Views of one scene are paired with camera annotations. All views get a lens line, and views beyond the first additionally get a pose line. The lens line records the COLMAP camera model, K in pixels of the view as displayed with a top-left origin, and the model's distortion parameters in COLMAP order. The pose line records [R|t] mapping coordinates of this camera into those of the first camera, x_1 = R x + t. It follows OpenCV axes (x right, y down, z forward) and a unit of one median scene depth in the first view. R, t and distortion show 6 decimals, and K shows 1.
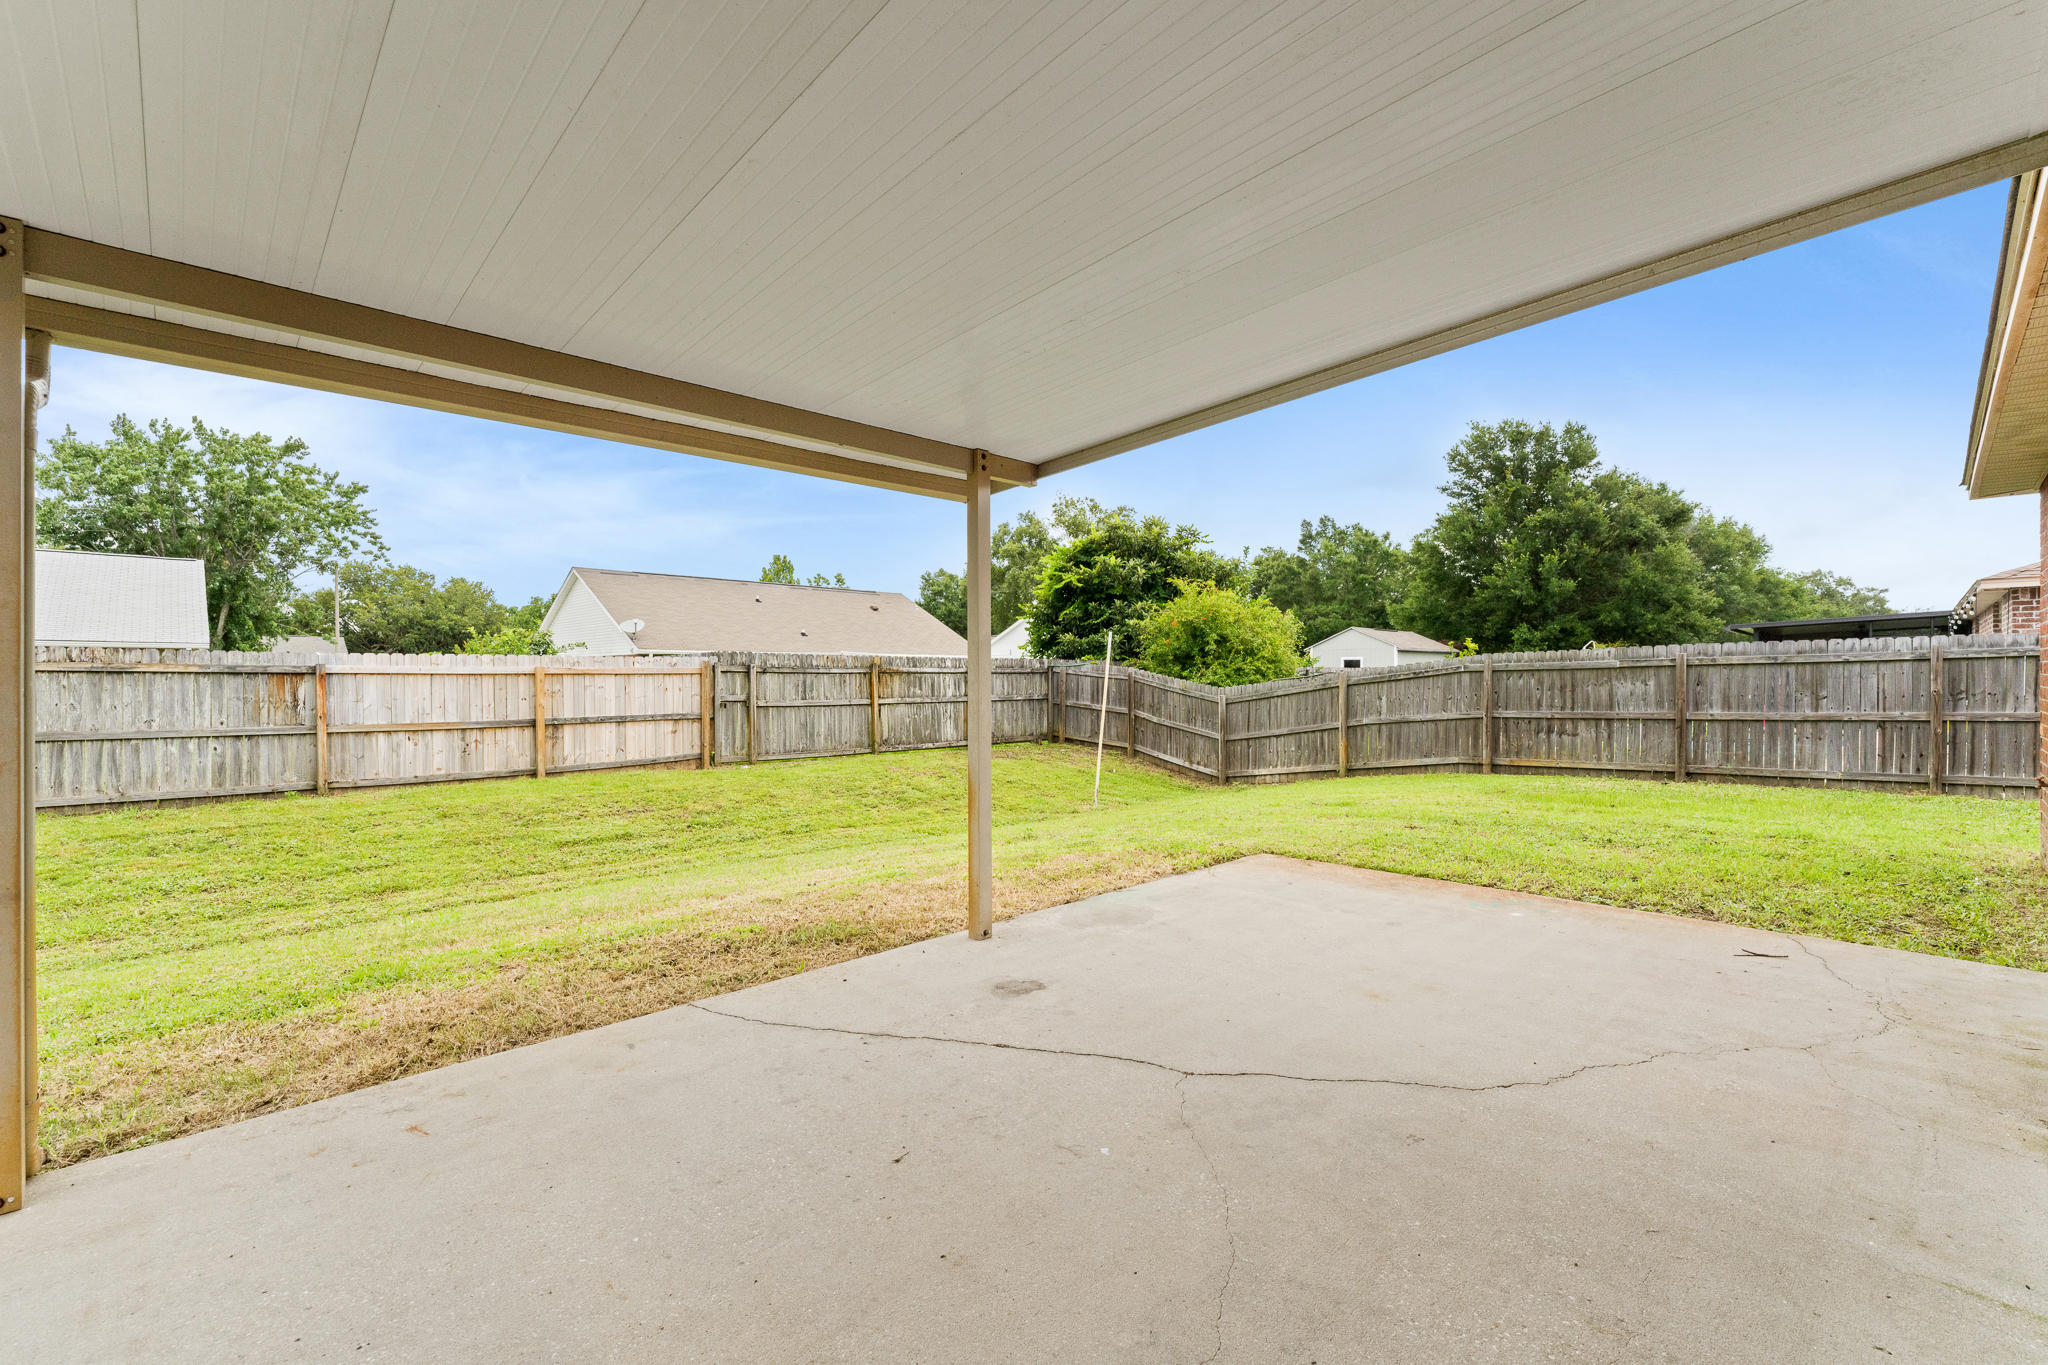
lens RADIAL K [[866.4, 0, 1017.0], [0, 866.4, 686.6], [0, 0, 1]] dist [-0.000737, -0.001036]
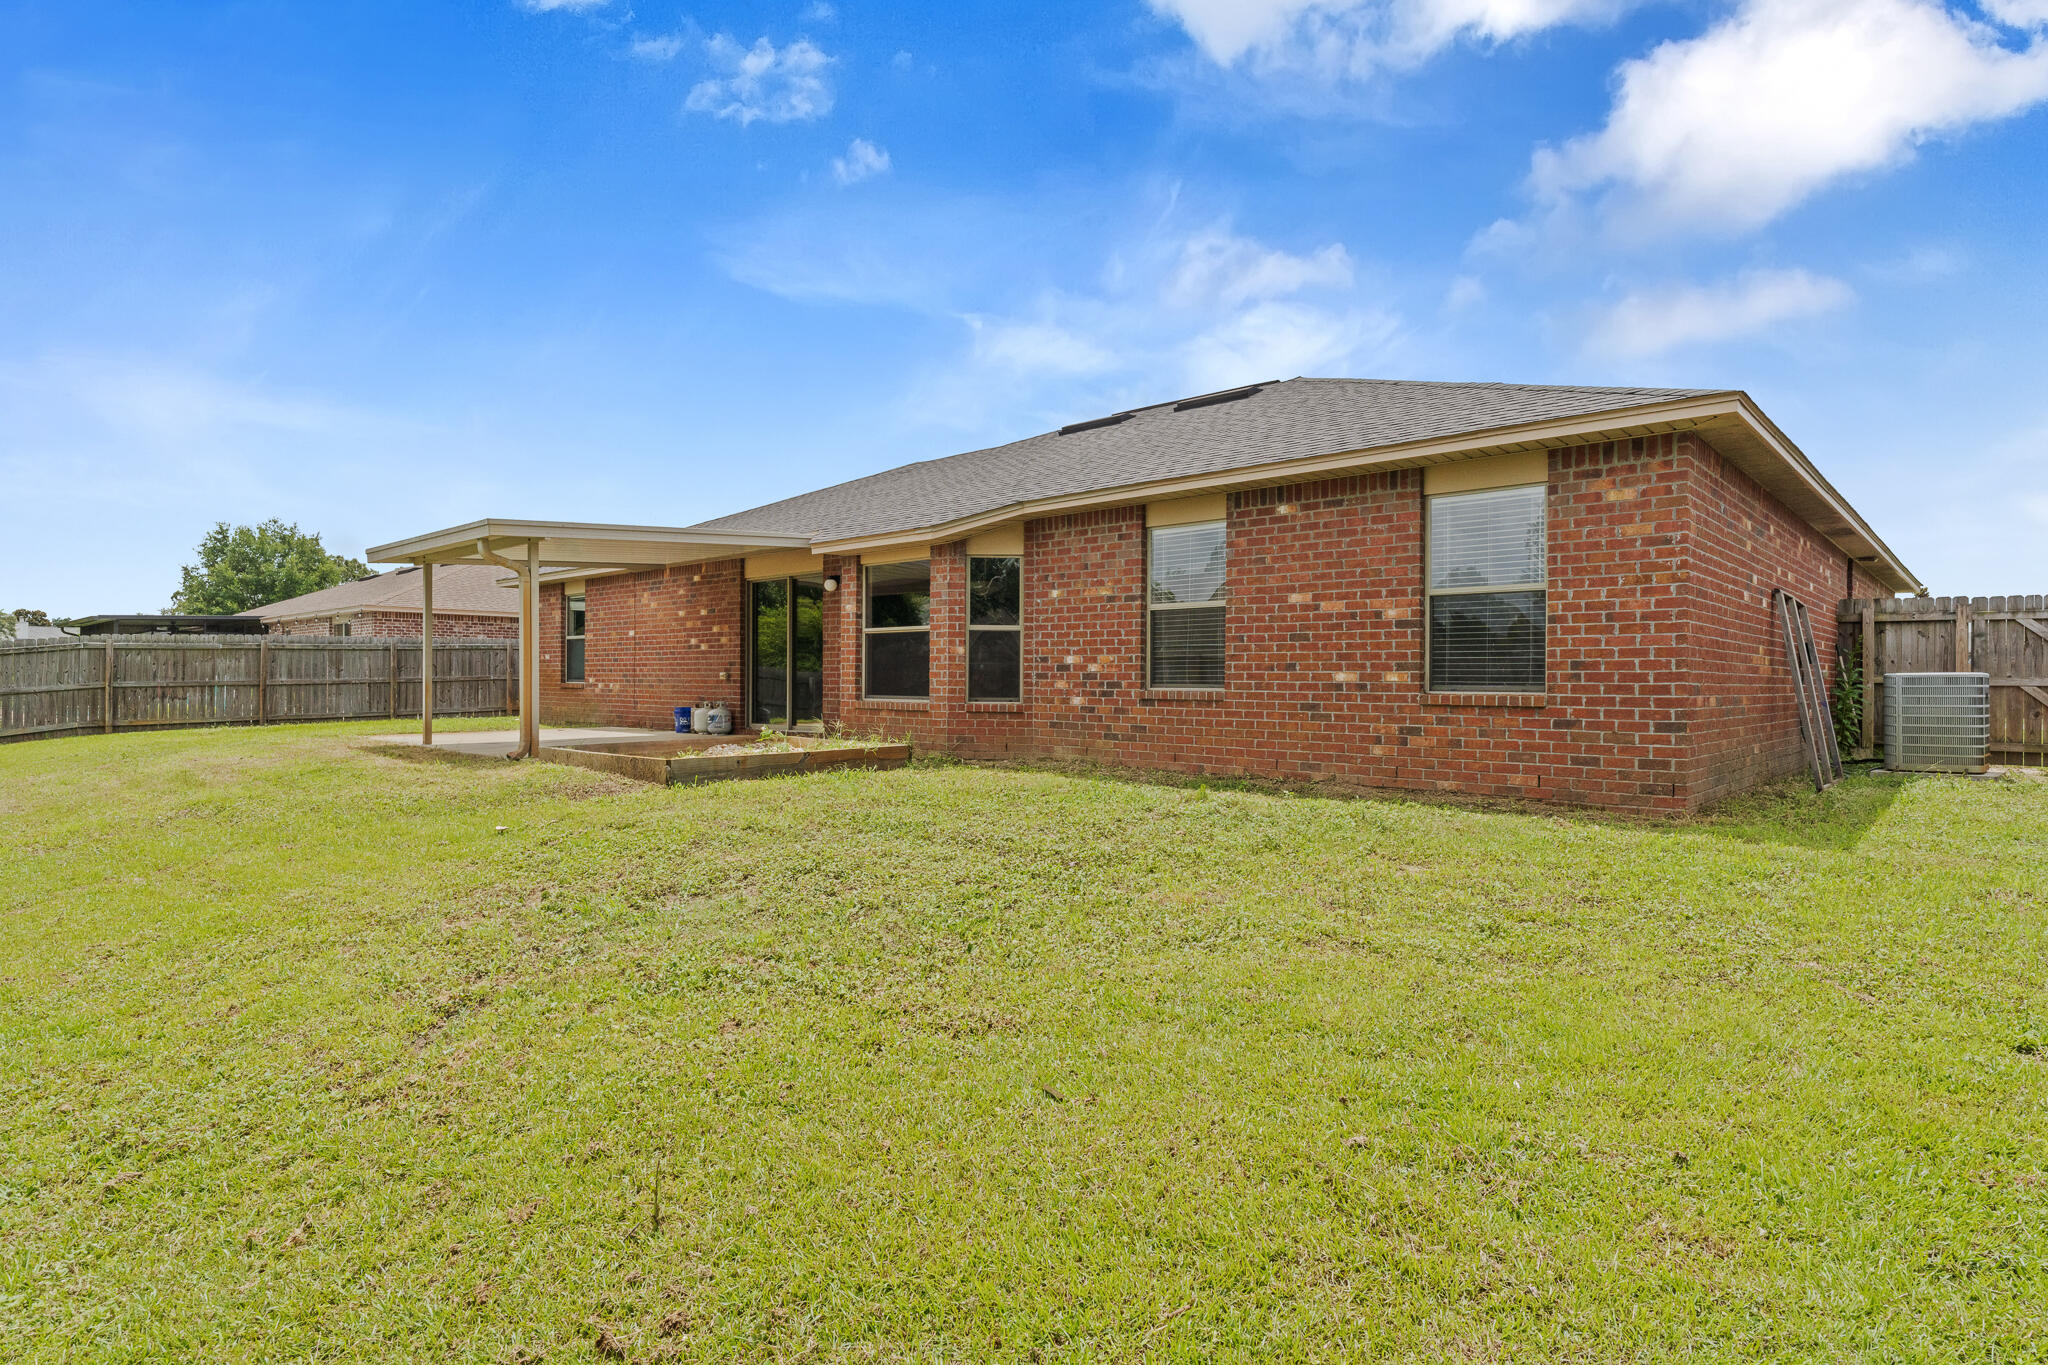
lens RADIAL K [[1056.2, 0, 1023.7], [0, 1056.2, 682.7], [0, 0, 1]] dist [-0.003272, -0.000165]
pose [[-0.058141, 0.004099, 0.998300, -2.573342], [0.009271, 0.999951, -0.003566, 0.120071], [-0.998265, 0.009047, -0.058176, -0.480873]]
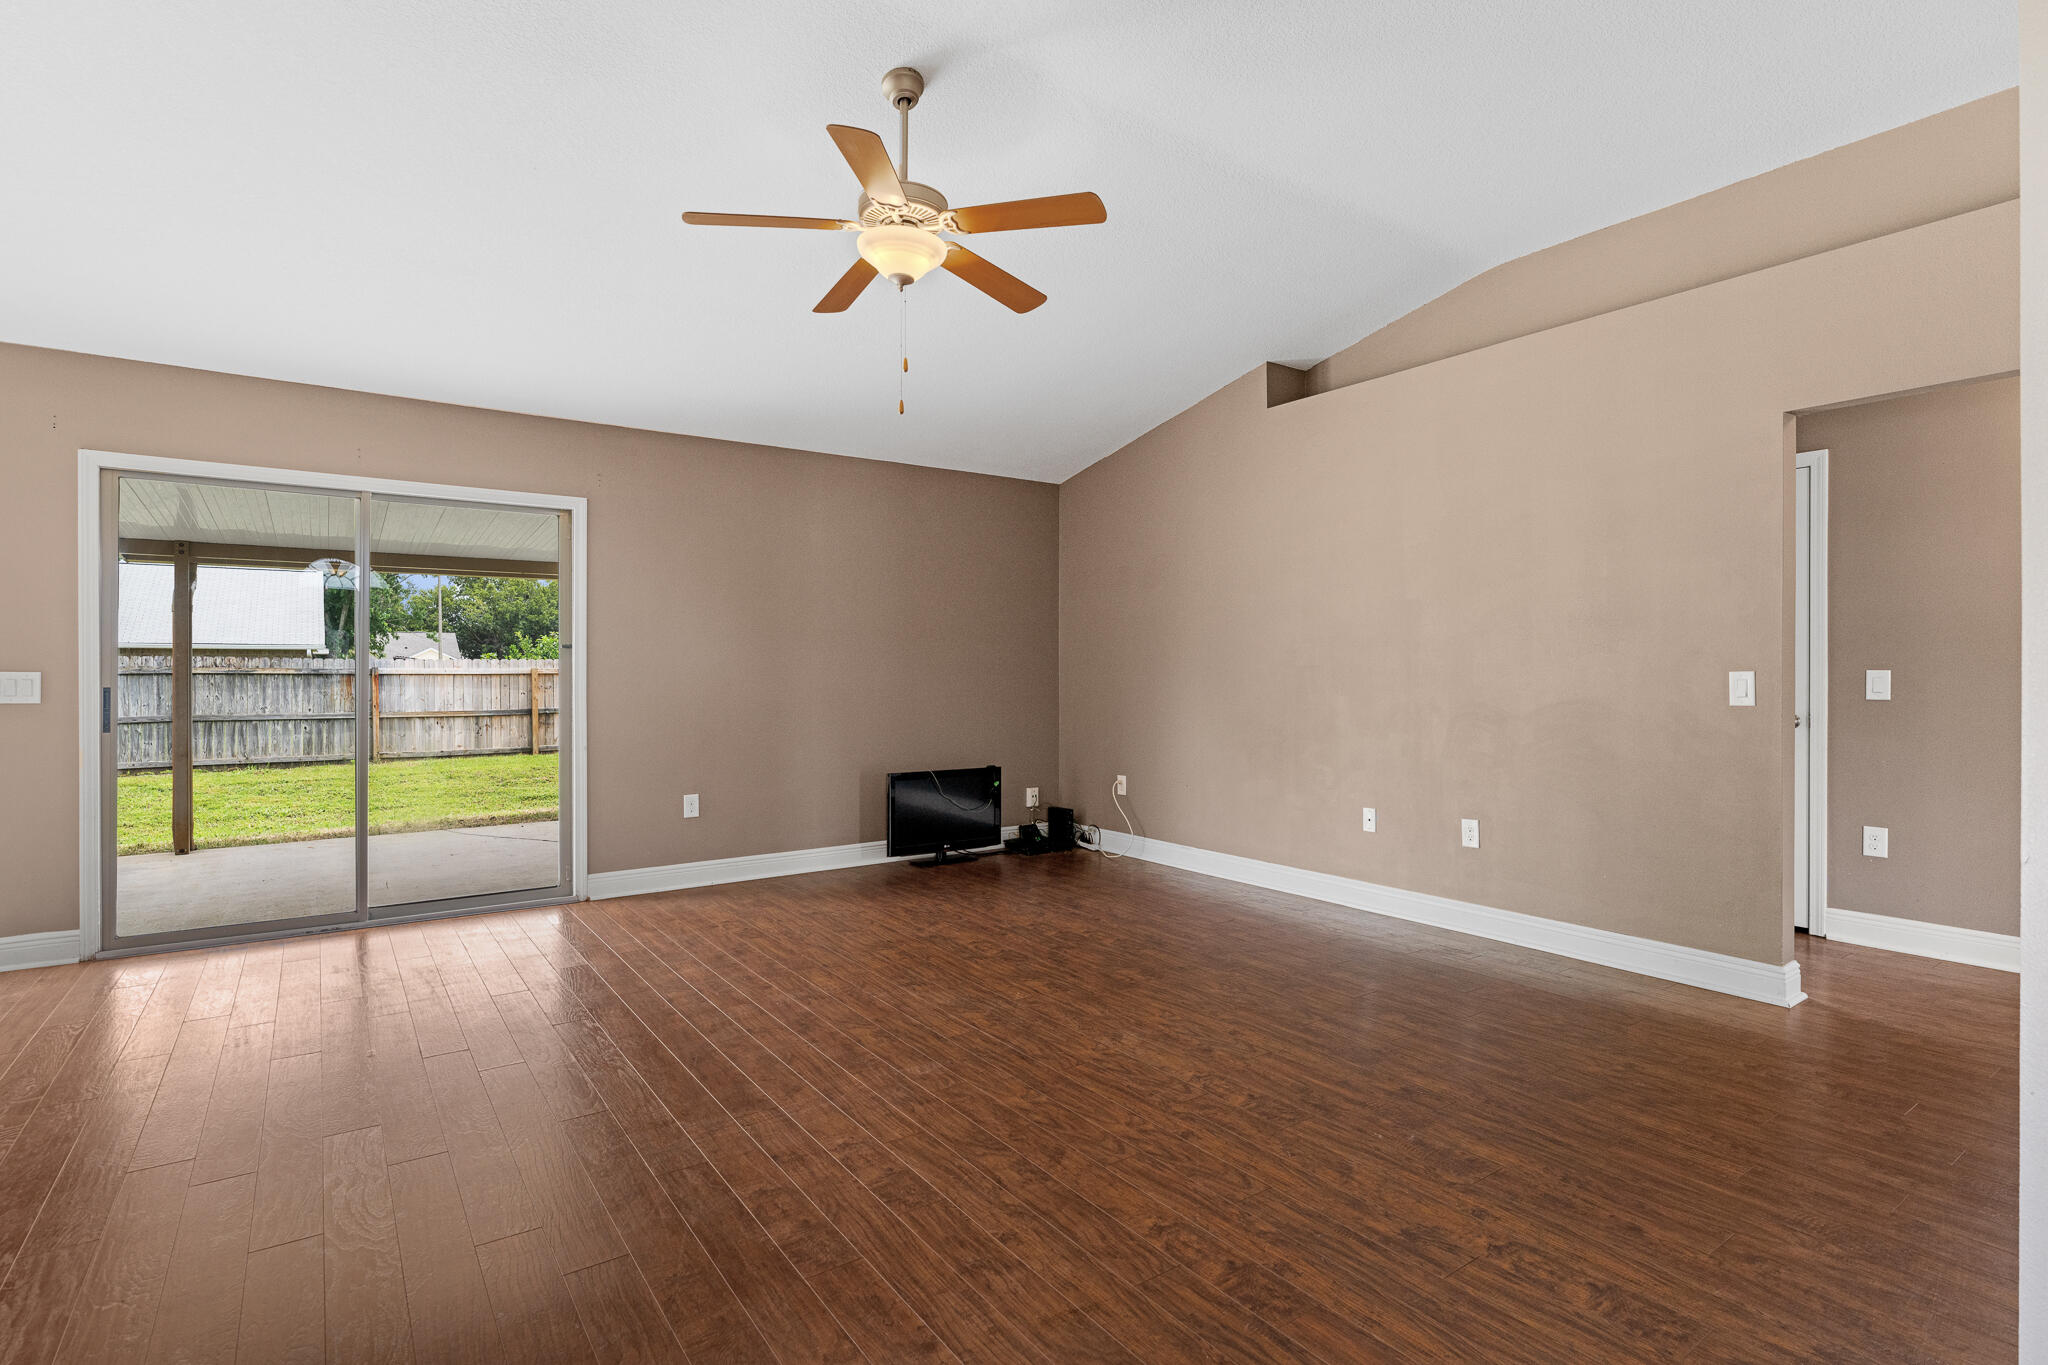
lens RADIAL K [[983.0, 0, 1009.0], [0, 983.0, 680.3], [0, 0, 1]] dist [0.001434, -0.001090]
pose [[0.987712, 0.000568, -0.156284, 0.364856], [-0.000702, 0.999999, -0.000804, -0.004462], [0.156284, 0.000903, 0.987712, -0.322638]]
